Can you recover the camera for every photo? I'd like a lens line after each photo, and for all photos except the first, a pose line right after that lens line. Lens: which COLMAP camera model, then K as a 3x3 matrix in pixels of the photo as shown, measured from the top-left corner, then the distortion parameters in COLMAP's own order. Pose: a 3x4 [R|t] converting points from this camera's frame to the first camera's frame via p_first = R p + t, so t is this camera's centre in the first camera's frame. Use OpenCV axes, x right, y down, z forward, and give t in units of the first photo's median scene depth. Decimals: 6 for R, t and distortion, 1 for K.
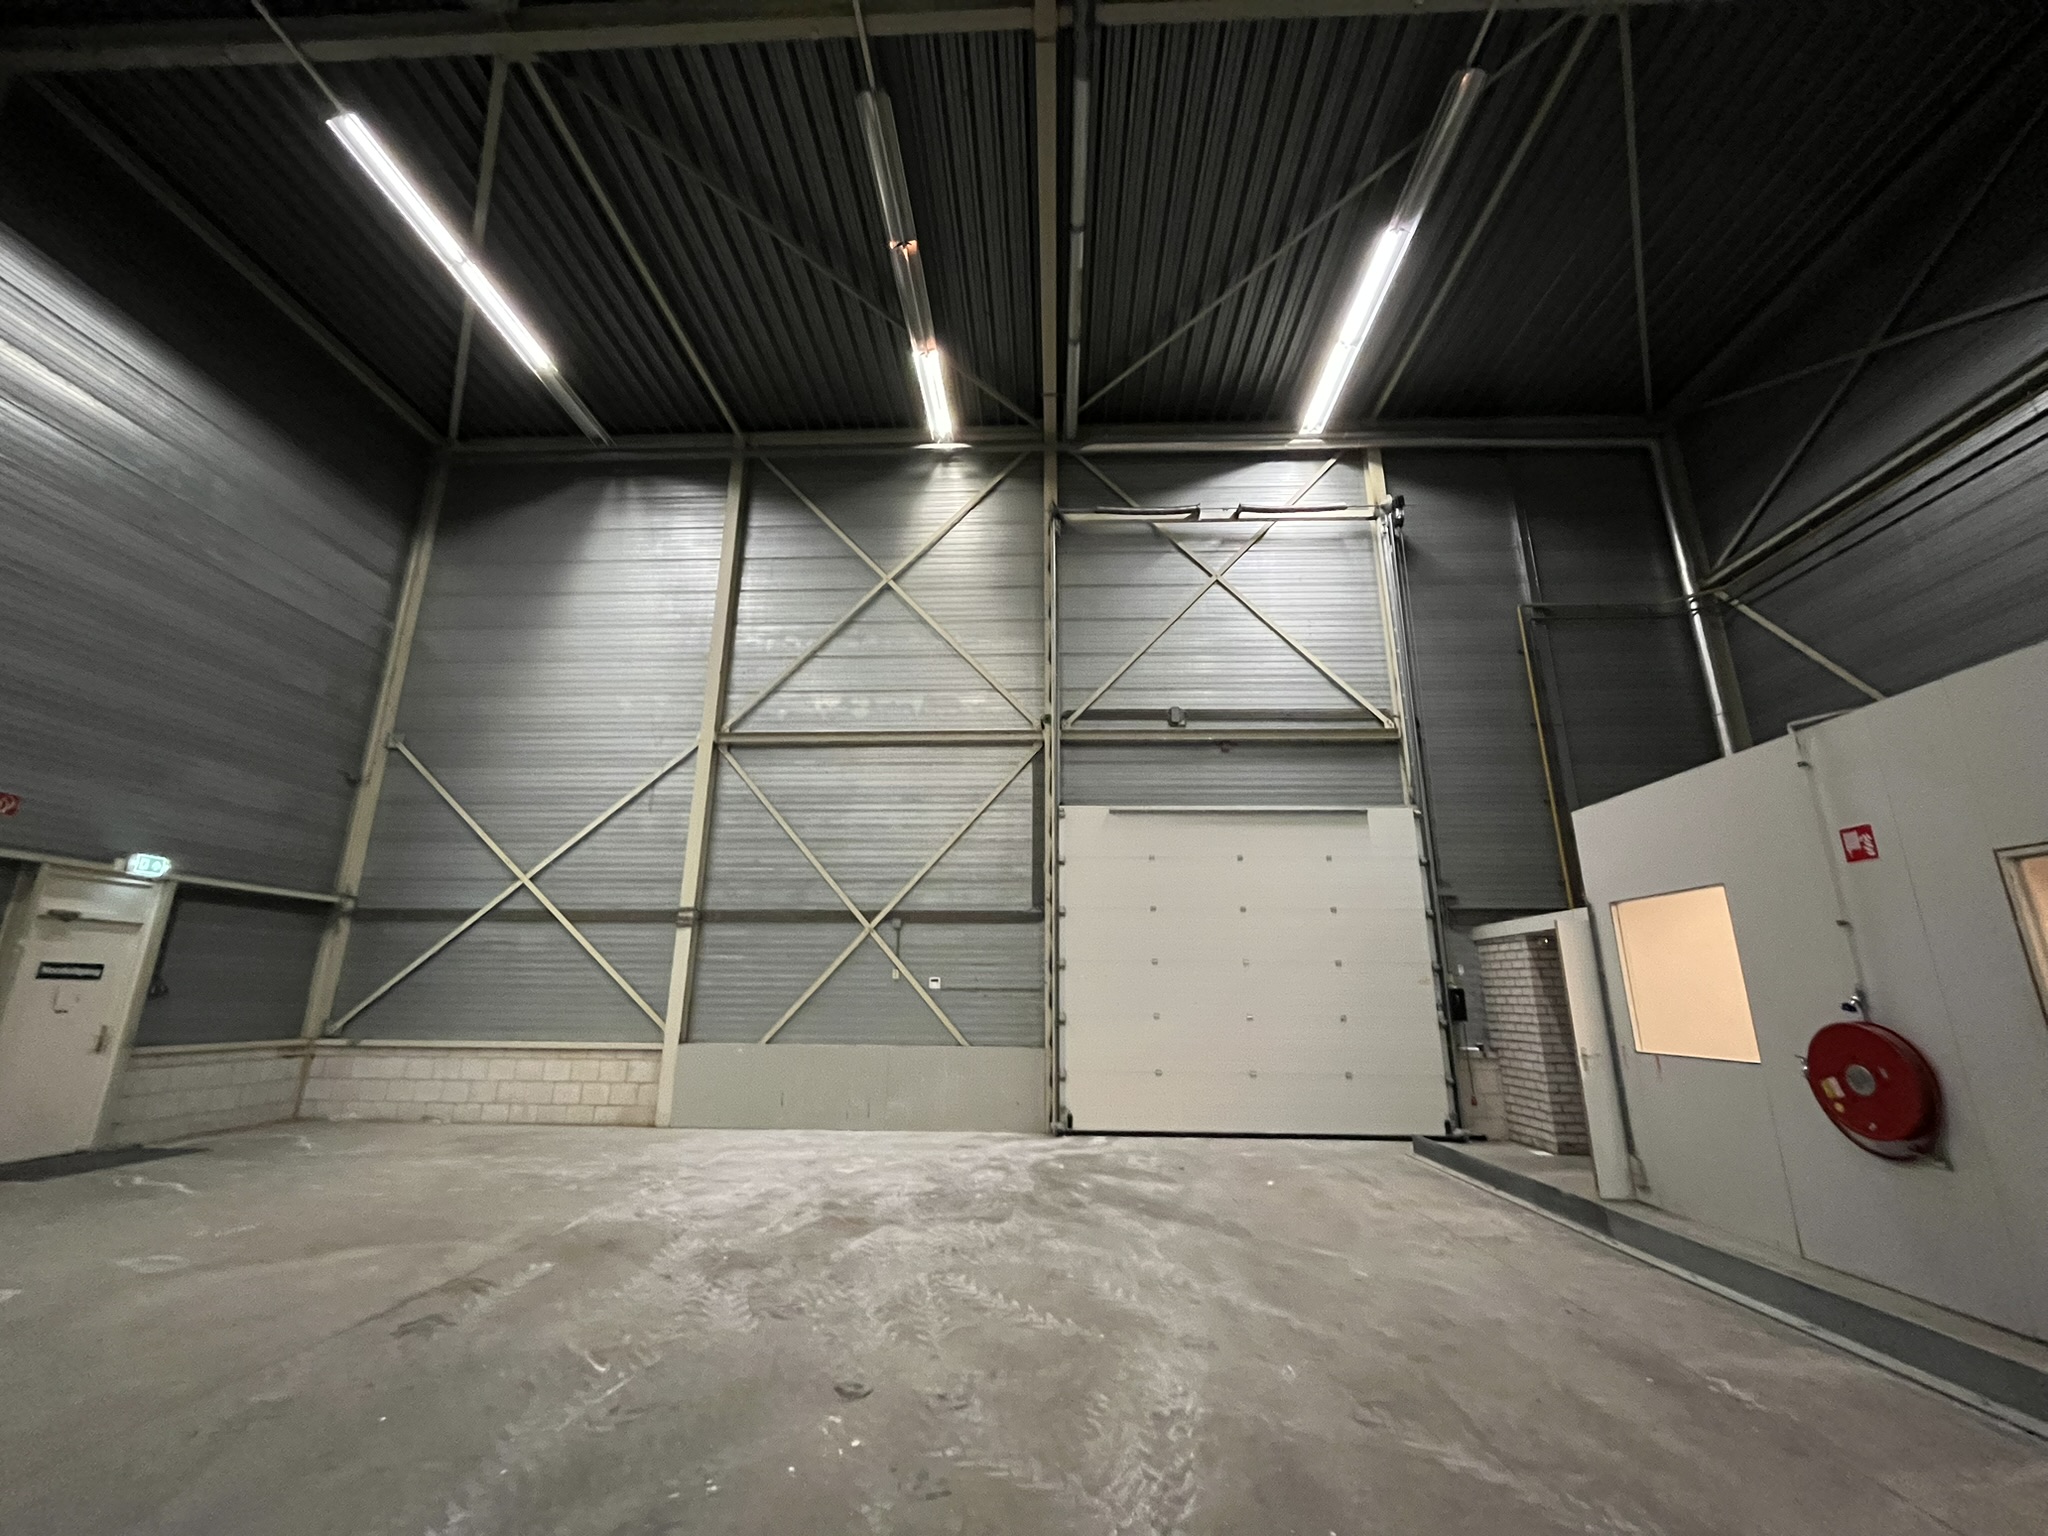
lens RADIAL K [[831.6, 0, 1024.0], [0, 831.6, 768.0], [0, 0, 1]] dist [-0.001629, -0.000140]
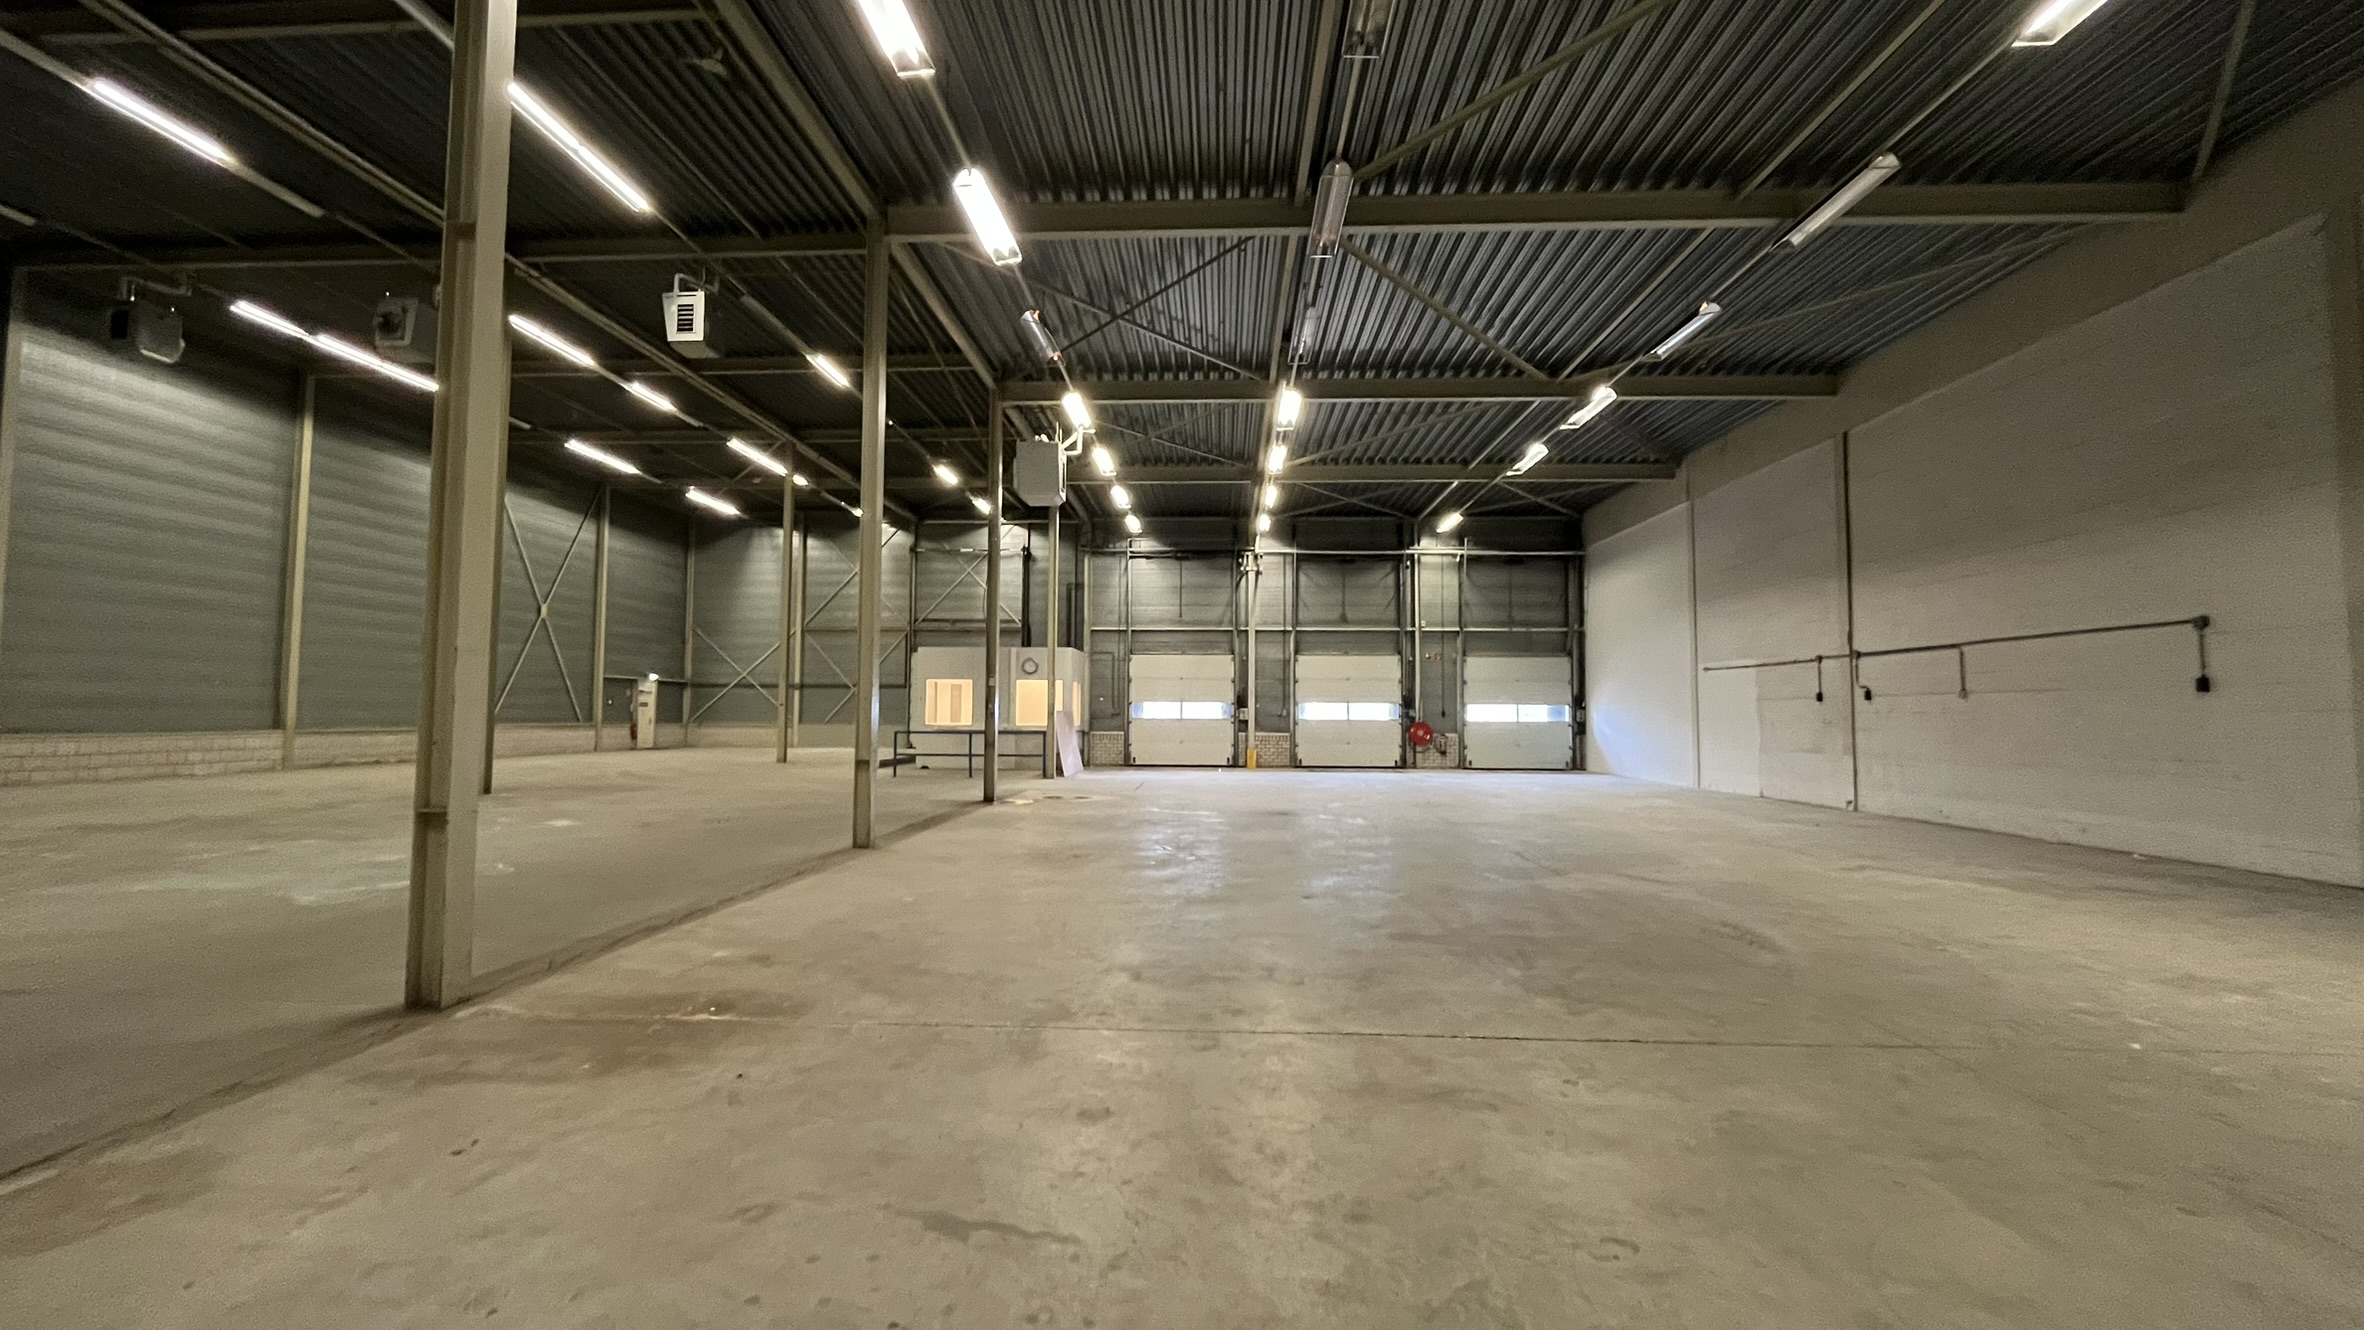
lens RADIAL K [[955.7, 0, 1172.4], [0, 955.7, 662.1], [0, 0, 1]] dist [-0.000803, 0.000062]
pose [[0.999894, -0.001141, -0.014544, 1.087720], [0.004186, 0.977441, 0.211165, -0.680527], [0.013975, -0.211204, 0.977342, -2.543246]]
